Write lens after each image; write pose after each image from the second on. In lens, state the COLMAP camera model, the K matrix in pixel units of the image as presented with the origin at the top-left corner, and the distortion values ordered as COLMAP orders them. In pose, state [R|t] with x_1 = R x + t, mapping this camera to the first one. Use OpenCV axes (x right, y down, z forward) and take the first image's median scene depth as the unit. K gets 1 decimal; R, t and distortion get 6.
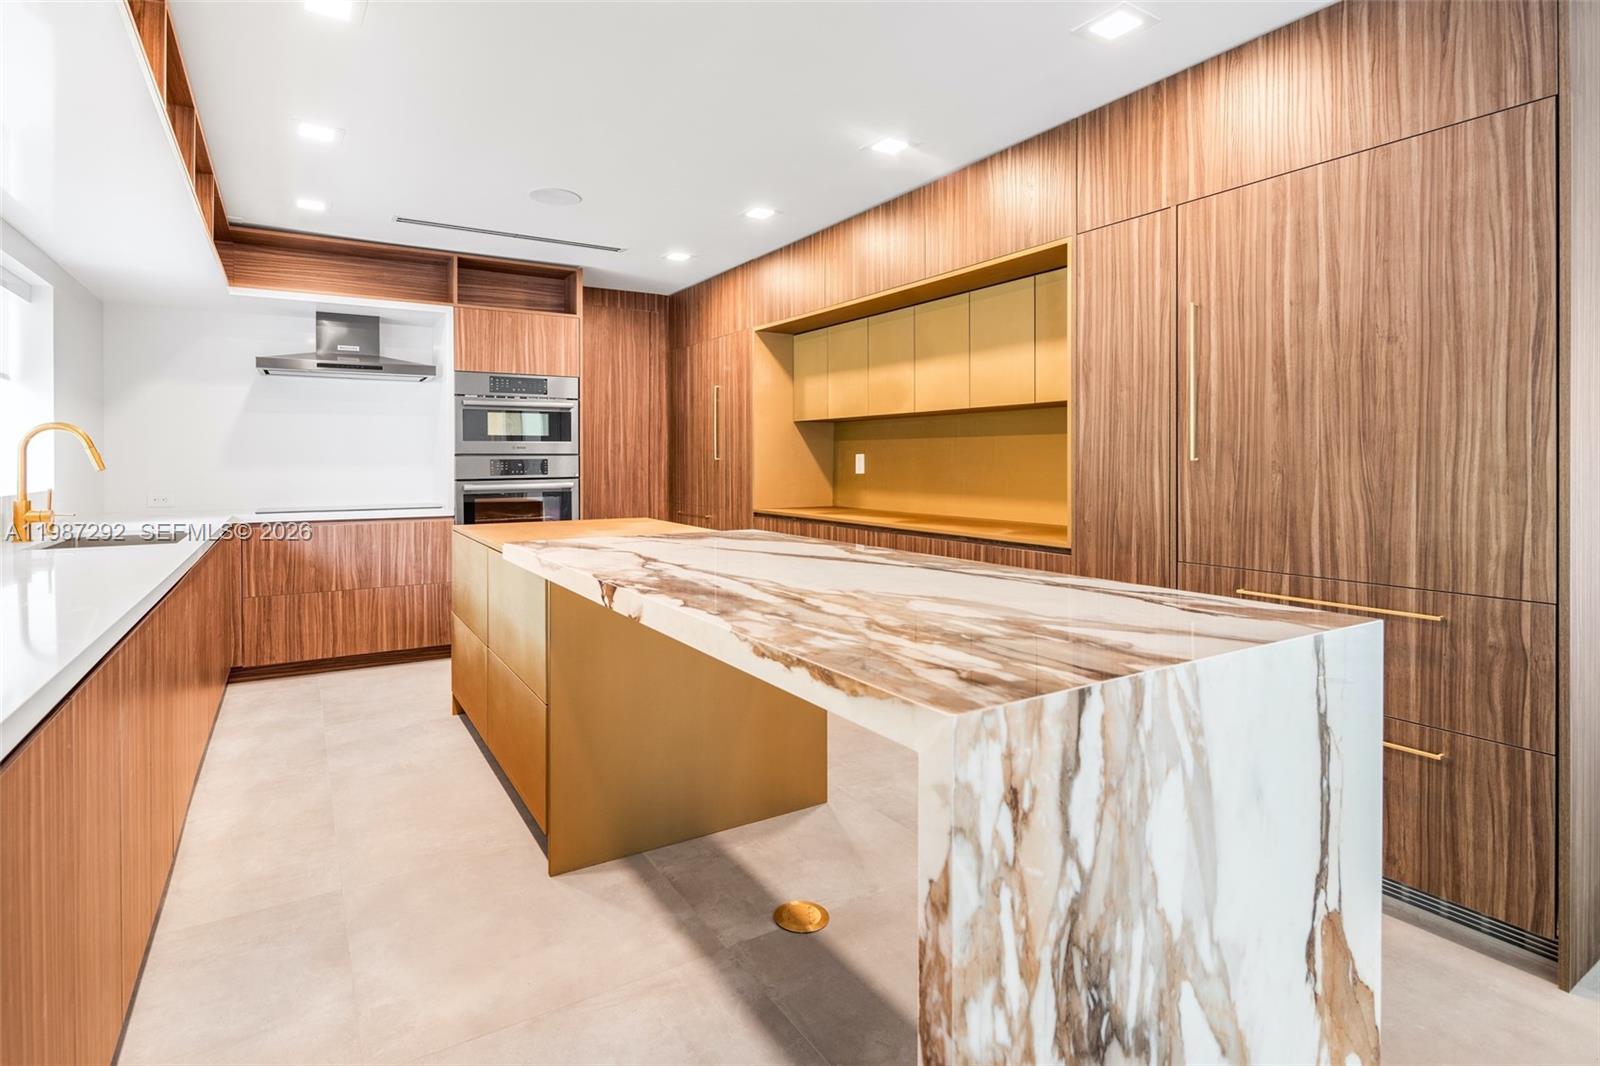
lens RADIAL K [[792.0, 0, 767.3], [0, 792.0, 468.3], [0, 0, 1]] dist [-0.000497, 0.000437]
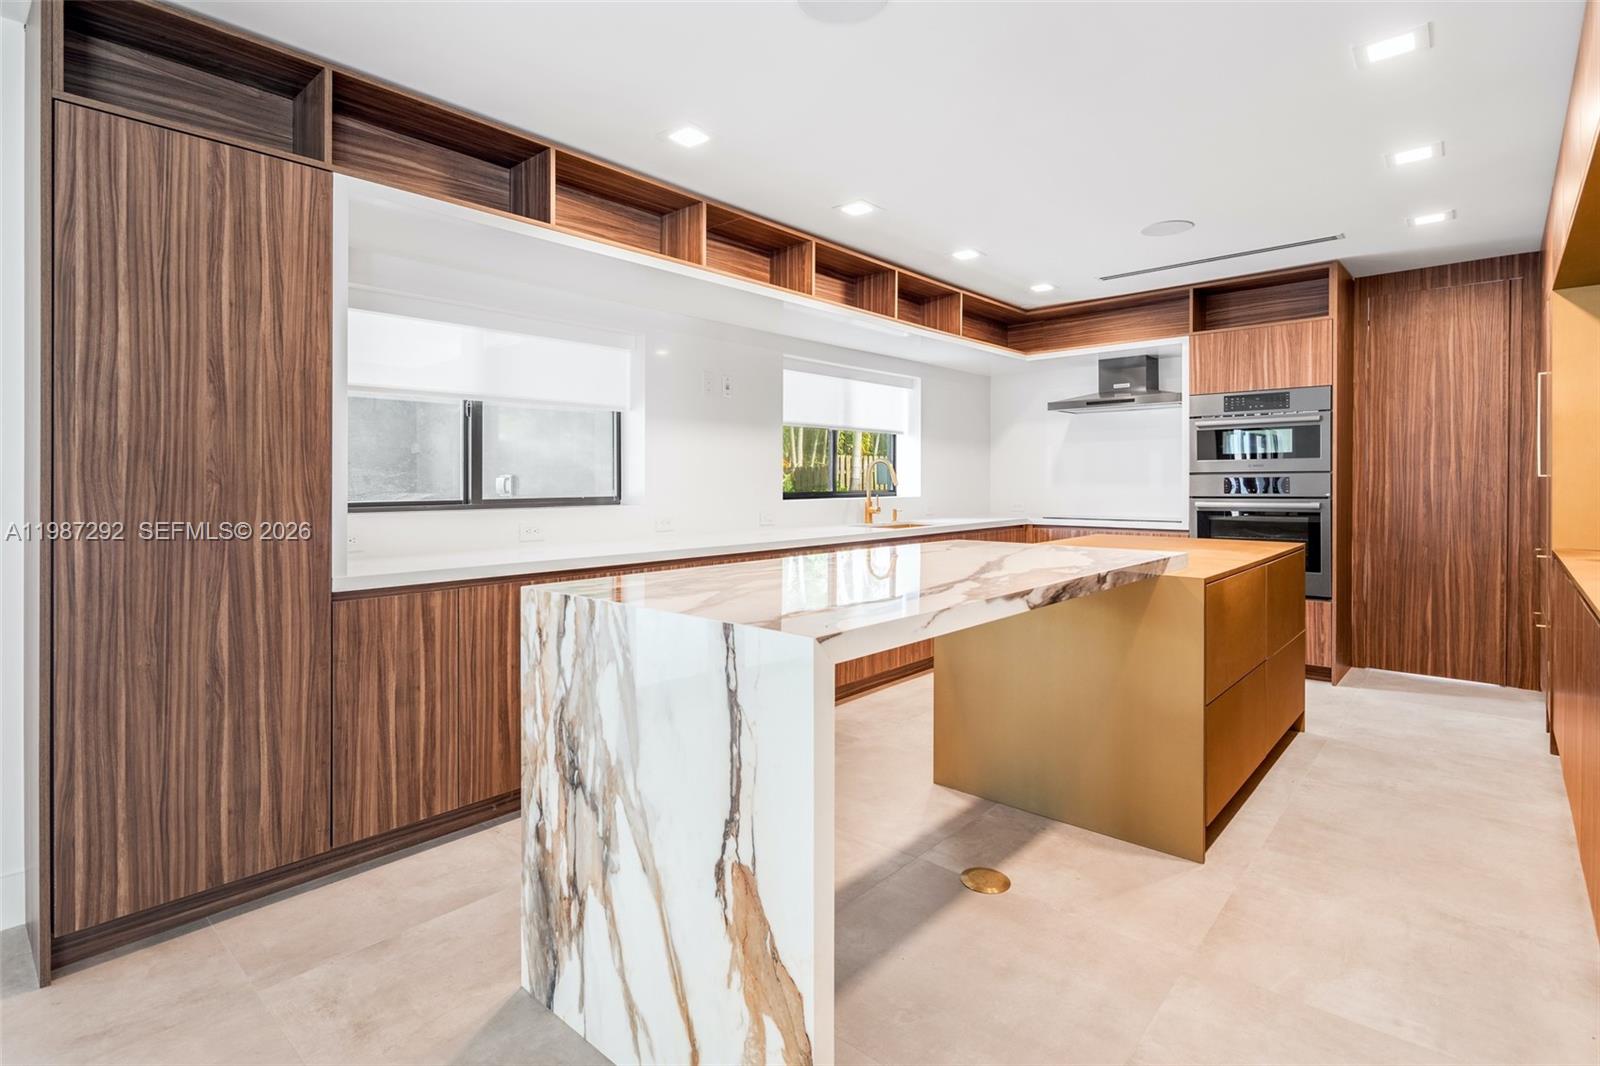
lens RADIAL K [[776.3, 0, 804.3], [0, 776.3, 484.1], [0, 0, 1]] dist [0.008836, 0.000896]
pose [[0.300383, 0.003537, -0.953812, 2.244277], [-0.005844, 0.999981, 0.001868, -0.008022], [0.953801, 0.005013, 0.300398, 0.900914]]
